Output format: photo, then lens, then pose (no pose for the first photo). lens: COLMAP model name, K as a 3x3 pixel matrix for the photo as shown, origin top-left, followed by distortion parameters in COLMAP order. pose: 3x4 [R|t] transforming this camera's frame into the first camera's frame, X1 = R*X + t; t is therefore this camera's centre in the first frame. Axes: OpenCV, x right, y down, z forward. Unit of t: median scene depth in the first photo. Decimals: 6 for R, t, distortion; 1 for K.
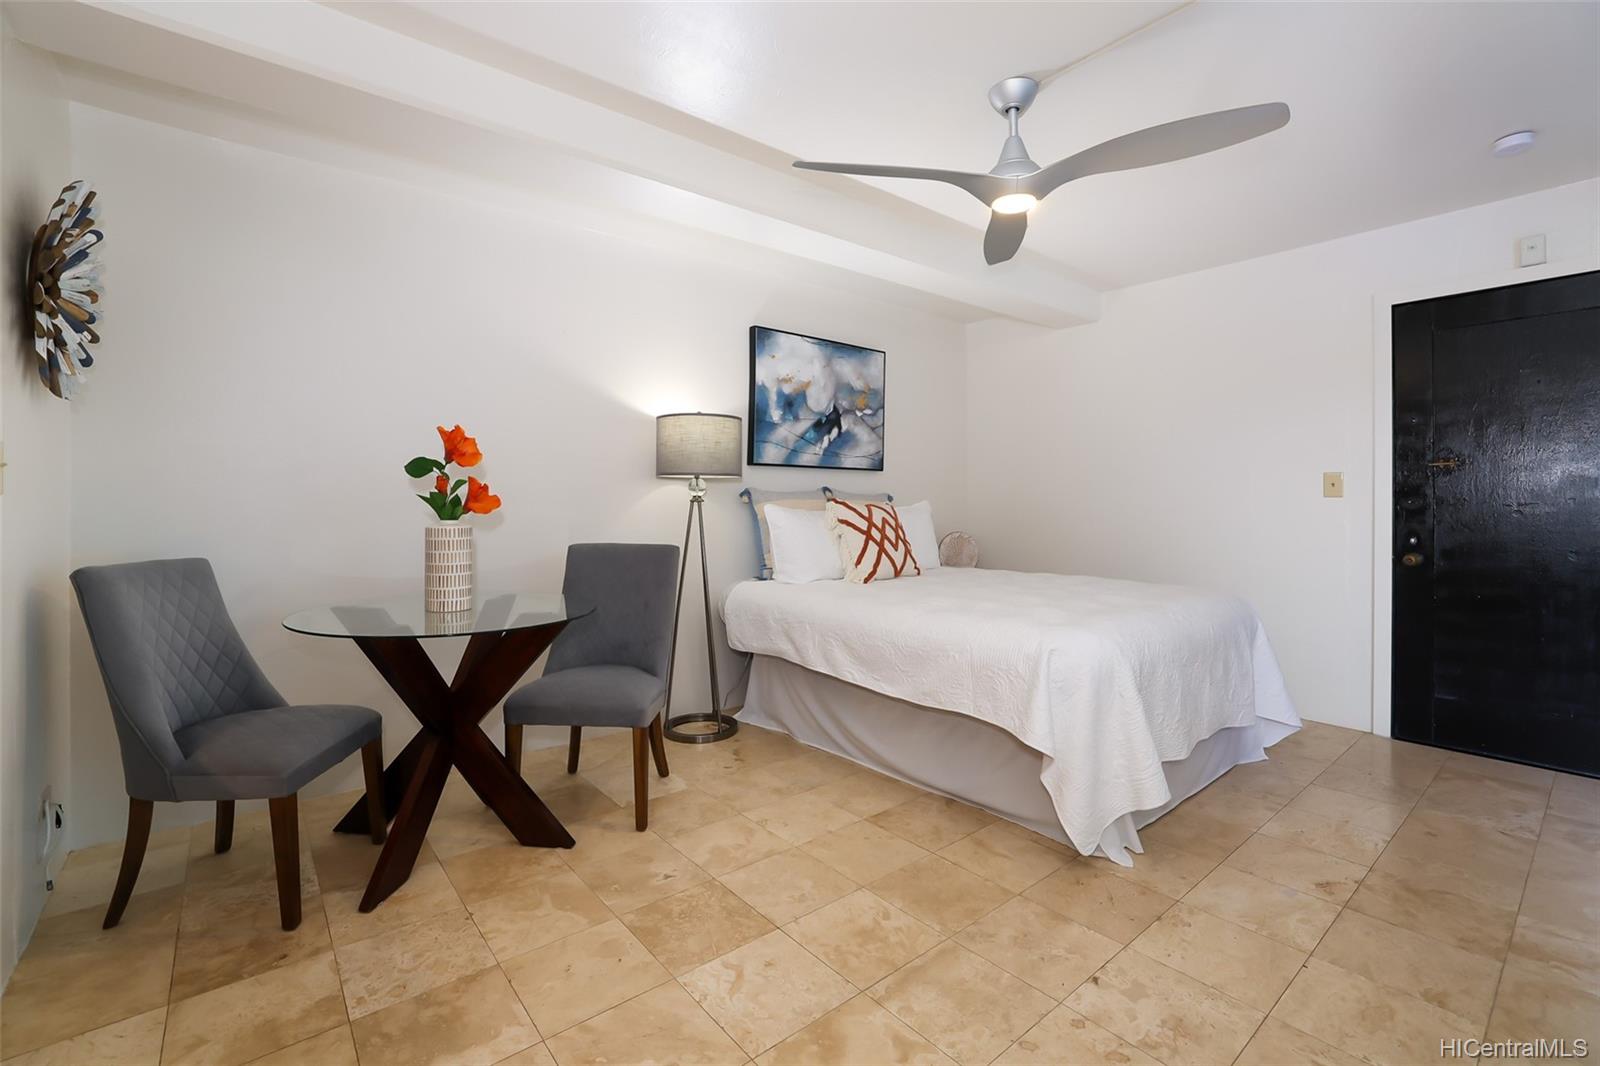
lens RADIAL K [[693.1, 0, 788.3], [0, 693.1, 498.4], [0, 0, 1]] dist [-0.037475, 0.013435]
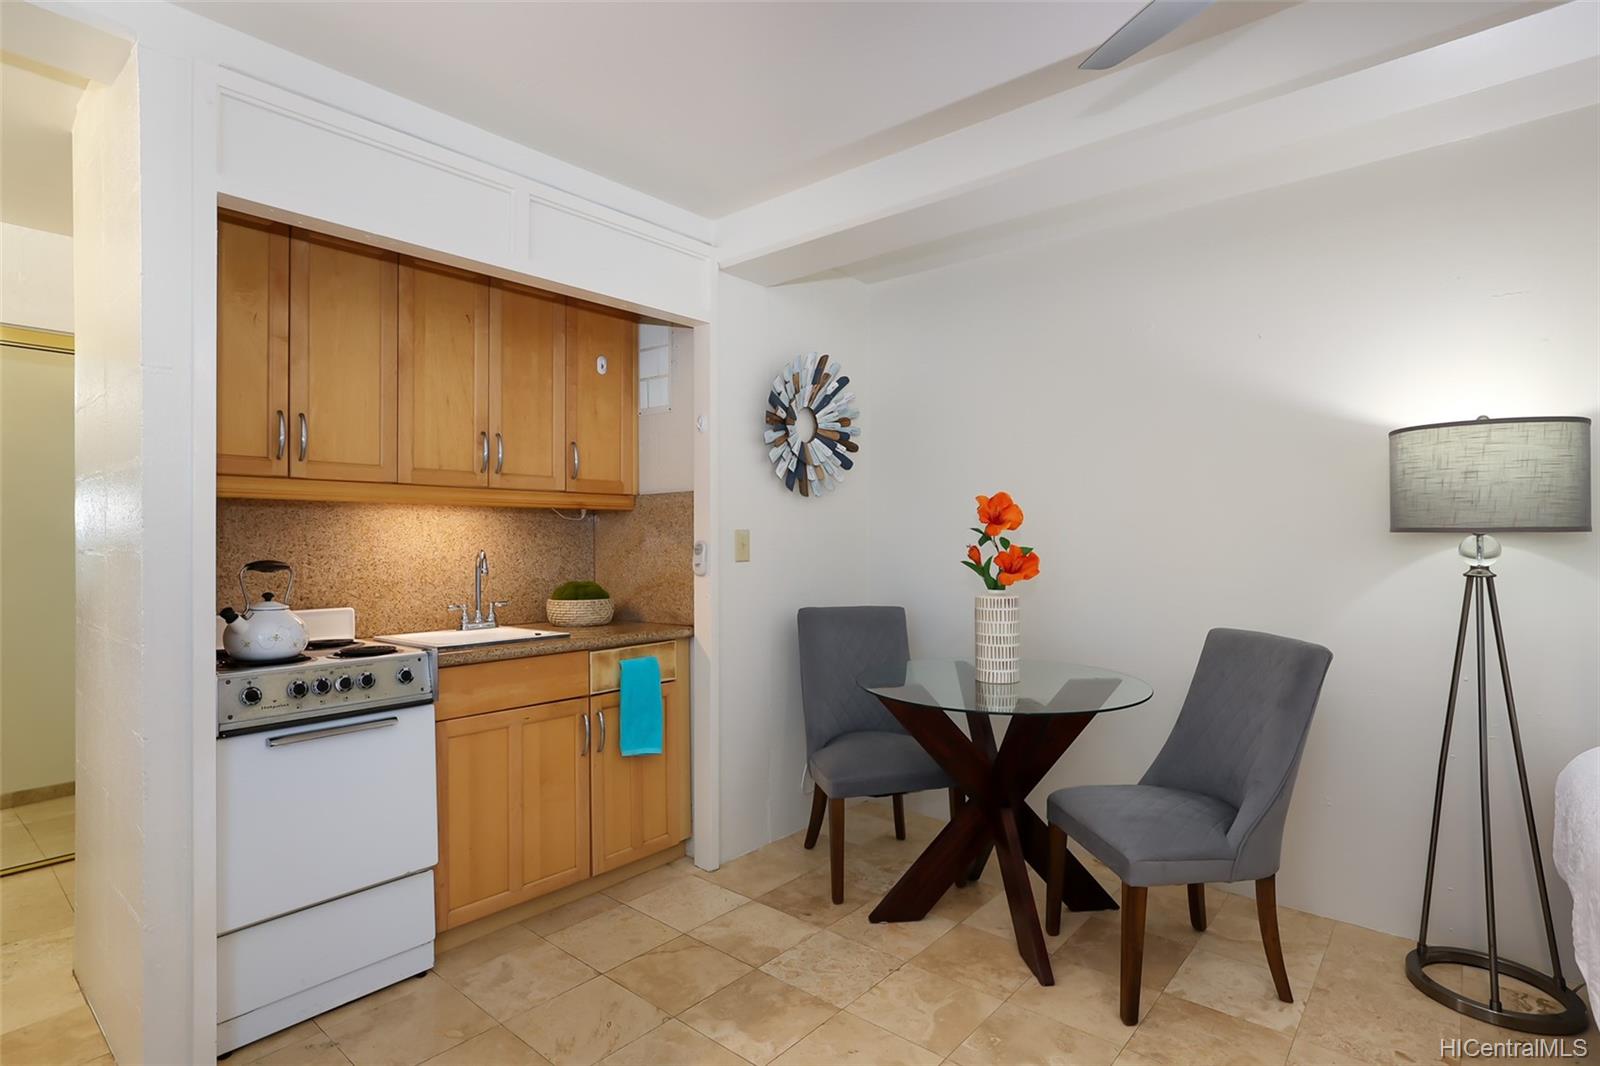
lens RADIAL K [[805.7, 0, 800.0], [0, 805.7, 533.0], [0, 0, 1]] dist [-0.011003, 0.000424]
pose [[0.191450, -0.004194, -0.981493, 0.344392], [0.006094, 0.999977, -0.003085, -0.027947], [0.981484, -0.005390, 0.191471, 0.295850]]
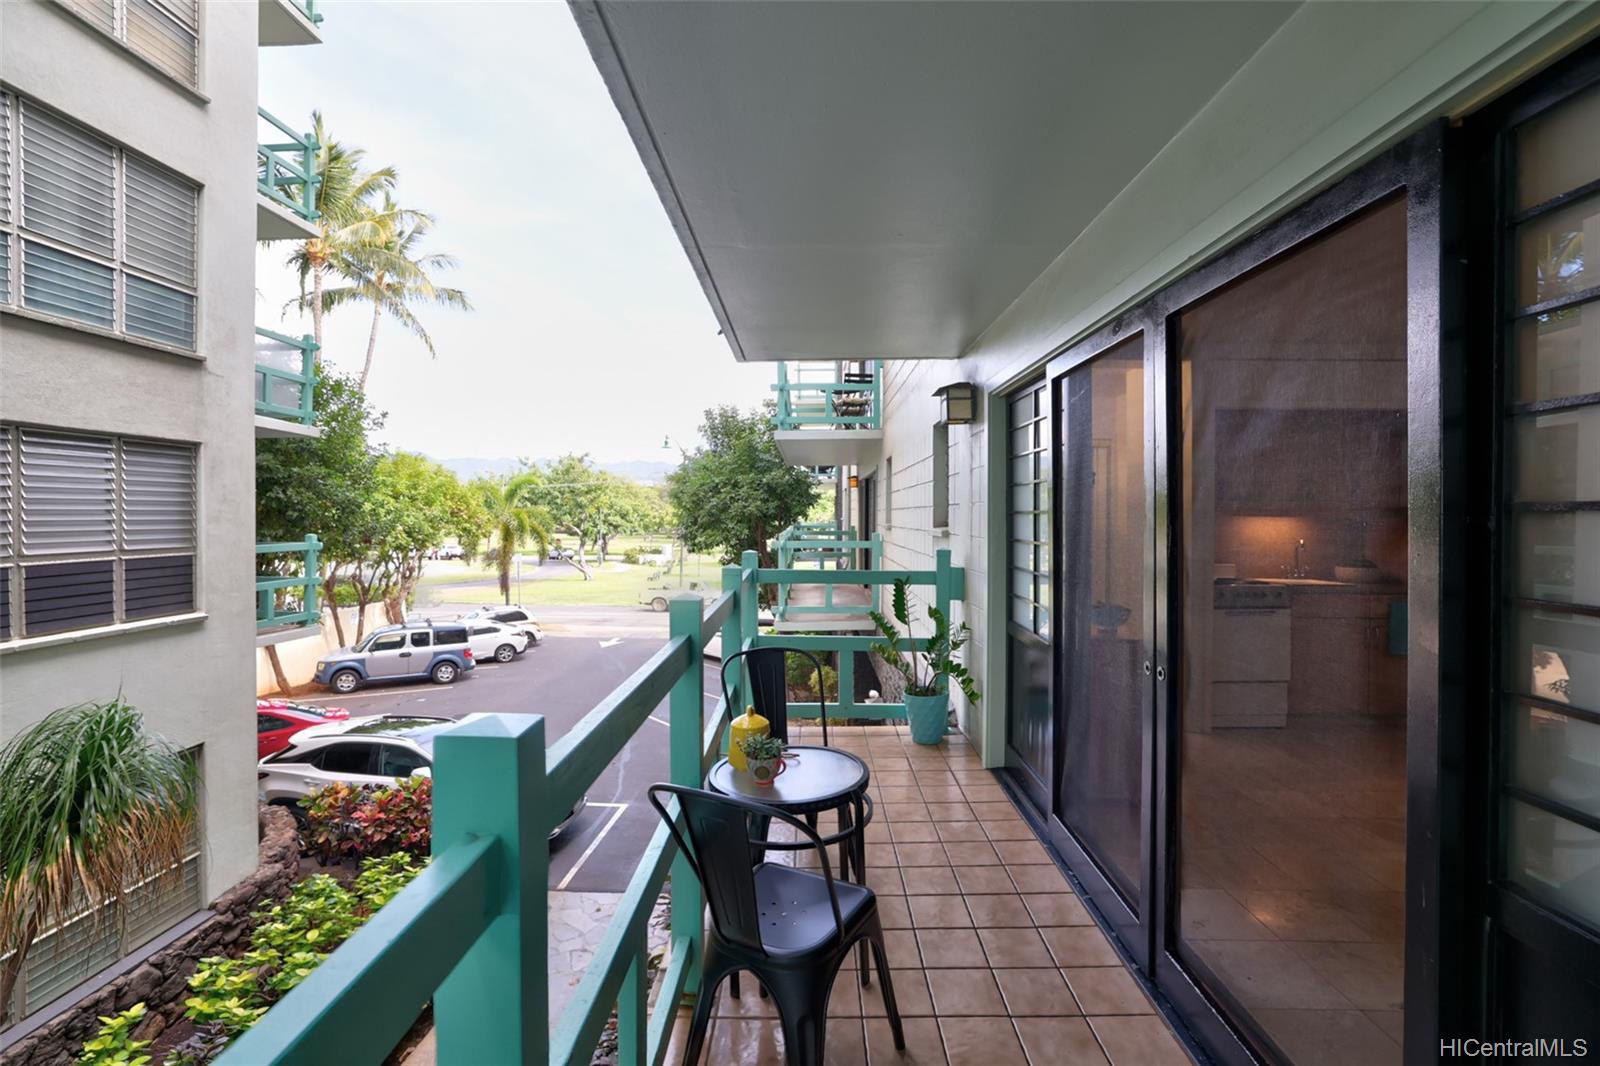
lens RADIAL K [[733.7, 0, 808.2], [0, 733.7, 545.4], [0, 0, 1]] dist [-0.042861, 0.019850]
pose [[-0.634044, 0.041613, -0.772176, 1.126444], [0.007767, 0.998843, 0.047451, -0.072471], [0.773258, 0.024089, -0.633634, 0.282504]]
